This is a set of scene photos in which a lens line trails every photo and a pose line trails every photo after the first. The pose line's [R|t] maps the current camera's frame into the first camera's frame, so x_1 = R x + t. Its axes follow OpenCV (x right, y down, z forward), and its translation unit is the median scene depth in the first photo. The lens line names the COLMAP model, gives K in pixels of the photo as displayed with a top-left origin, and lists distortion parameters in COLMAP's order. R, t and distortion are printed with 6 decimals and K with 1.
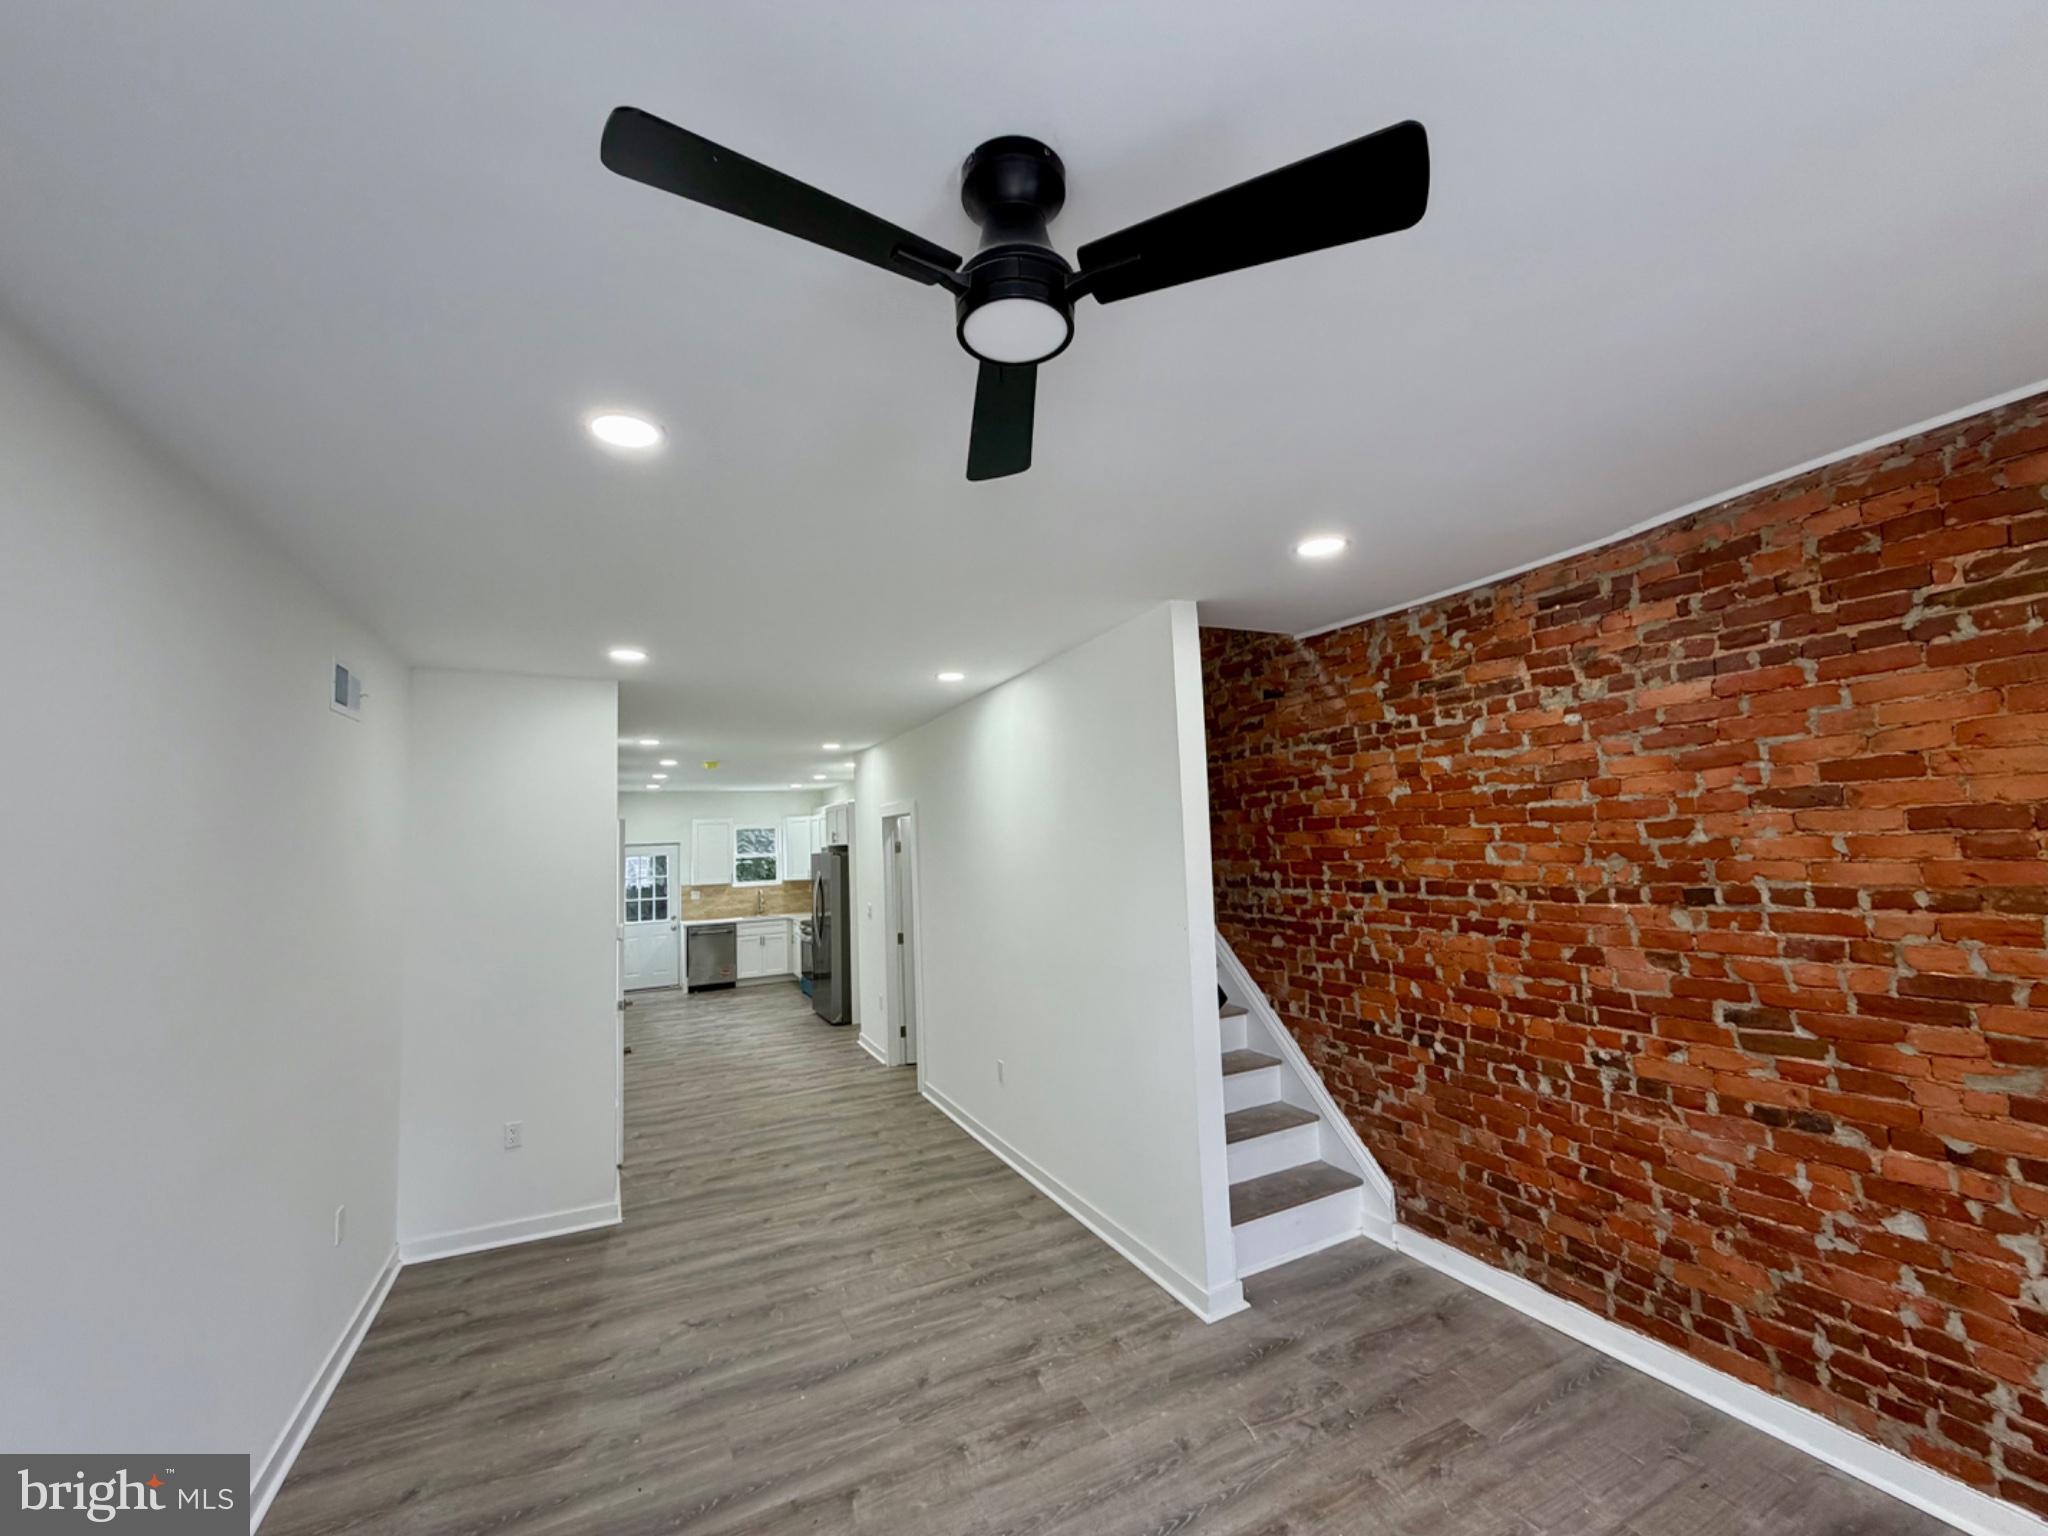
lens RADIAL K [[816.5, 0, 1022.9], [0, 816.5, 769.8], [0, 0, 1]] dist [-0.010103, -0.000212]
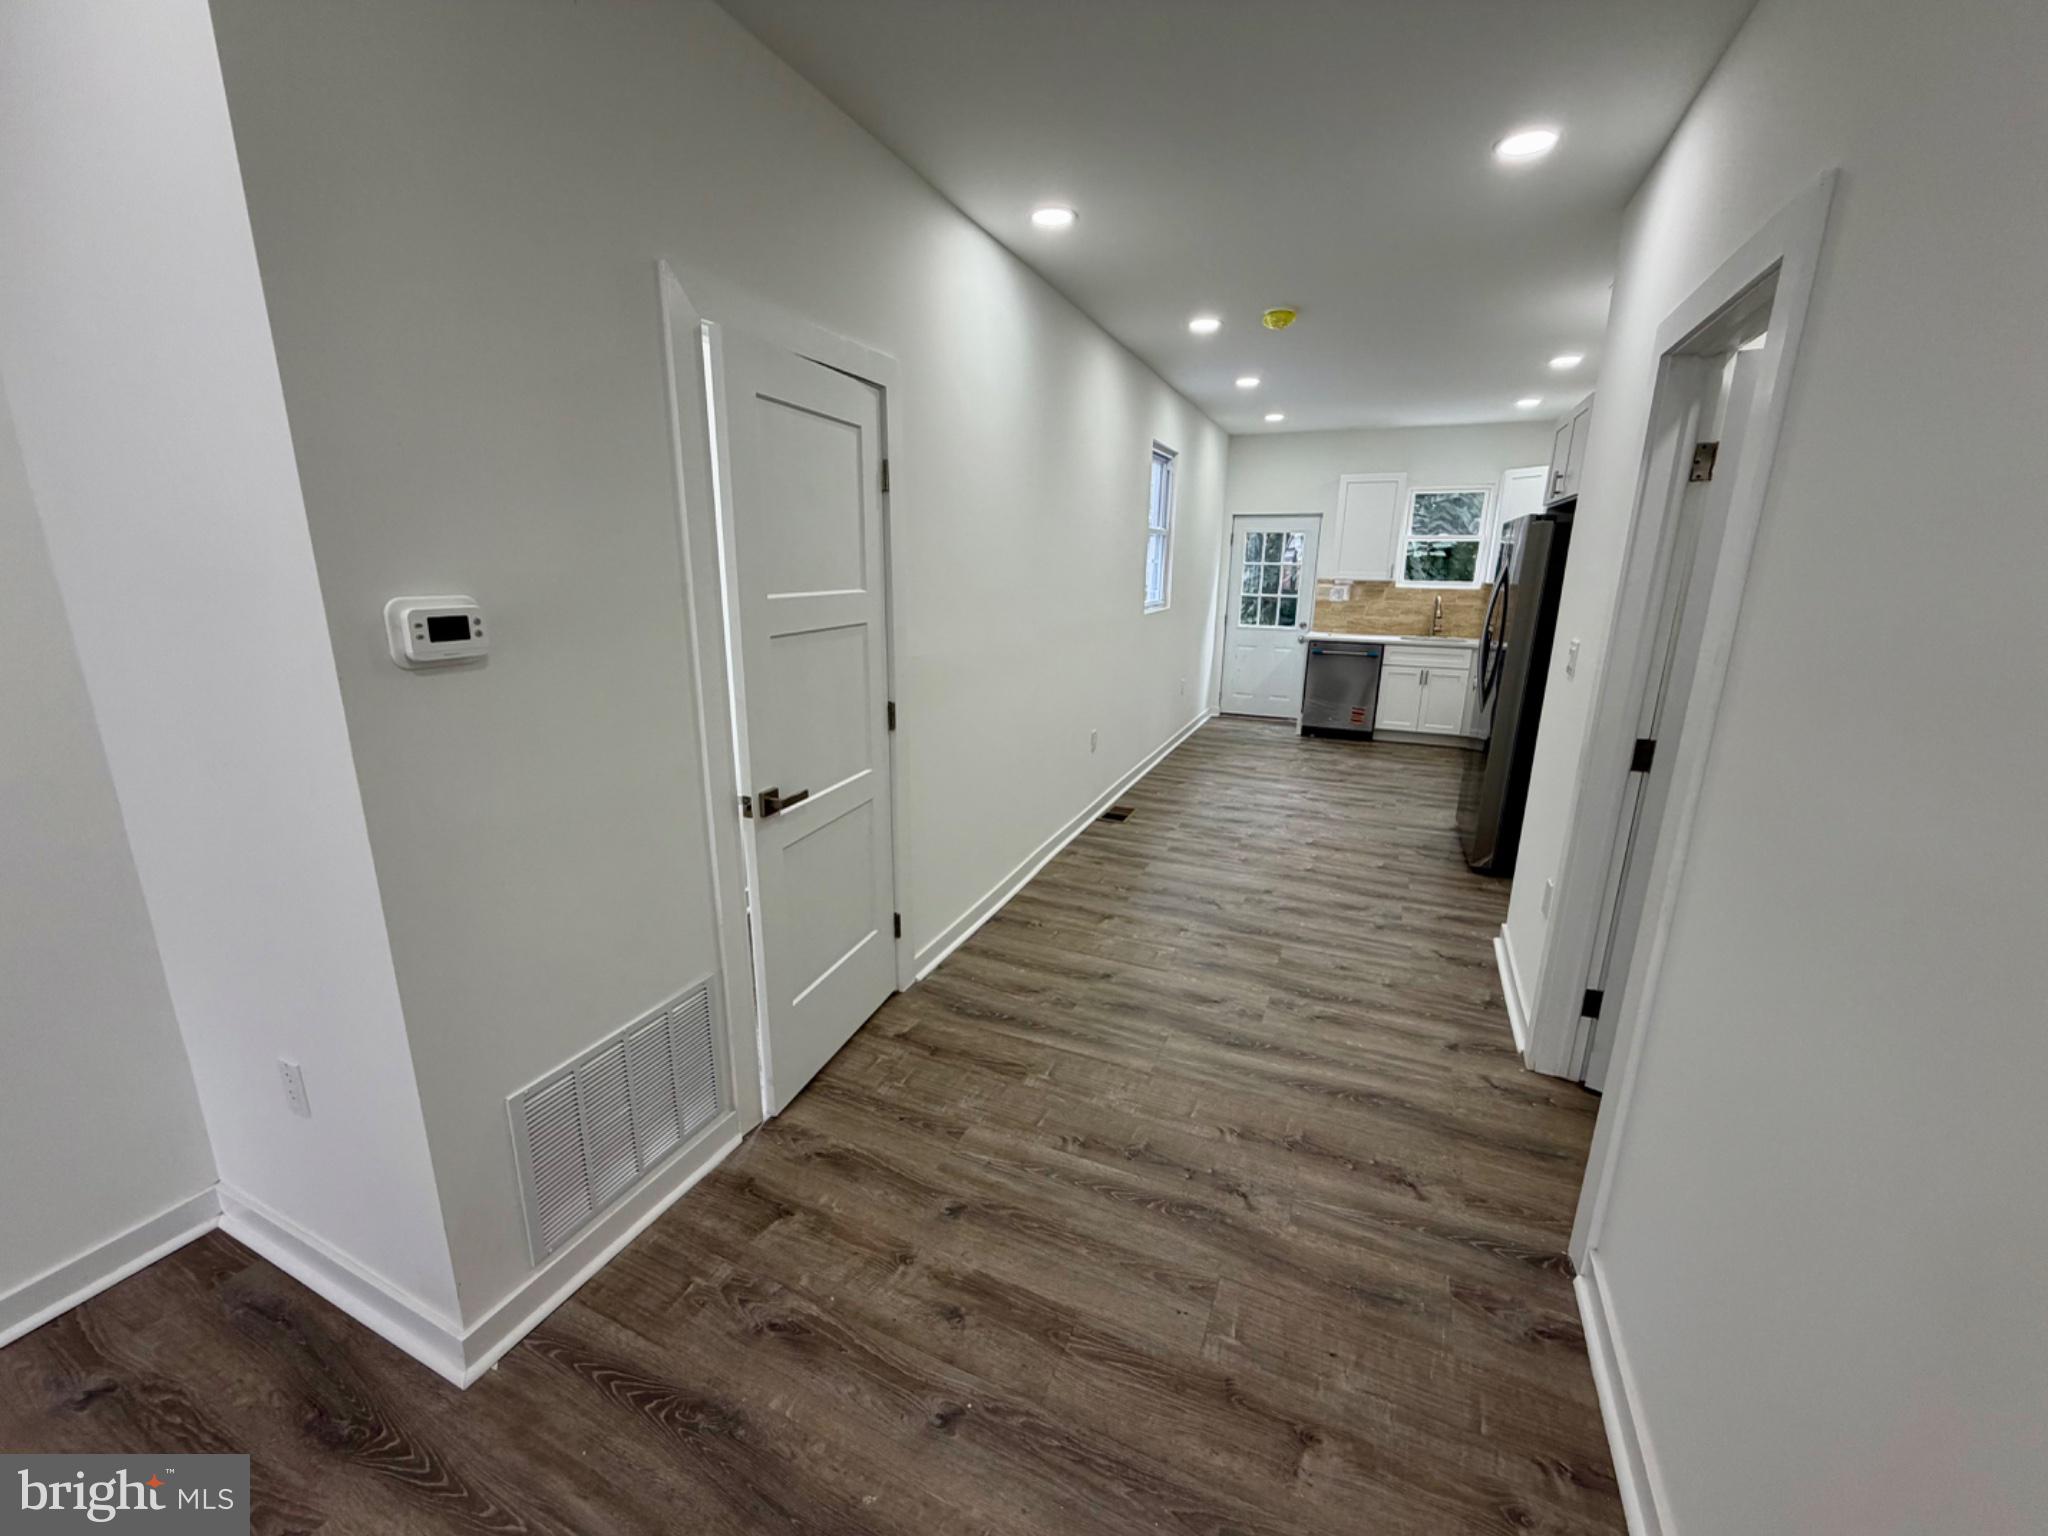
lens RADIAL K [[816.5, 0, 1019.5], [0, 816.5, 768.2], [0, 0, 1]] dist [-0.010103, -0.000212]
pose [[0.634902, 0.237261, -0.735259, -0.053931], [0.031069, 0.943068, 0.331147, 0.076120], [0.771967, -0.233089, 0.591385, 0.483364]]
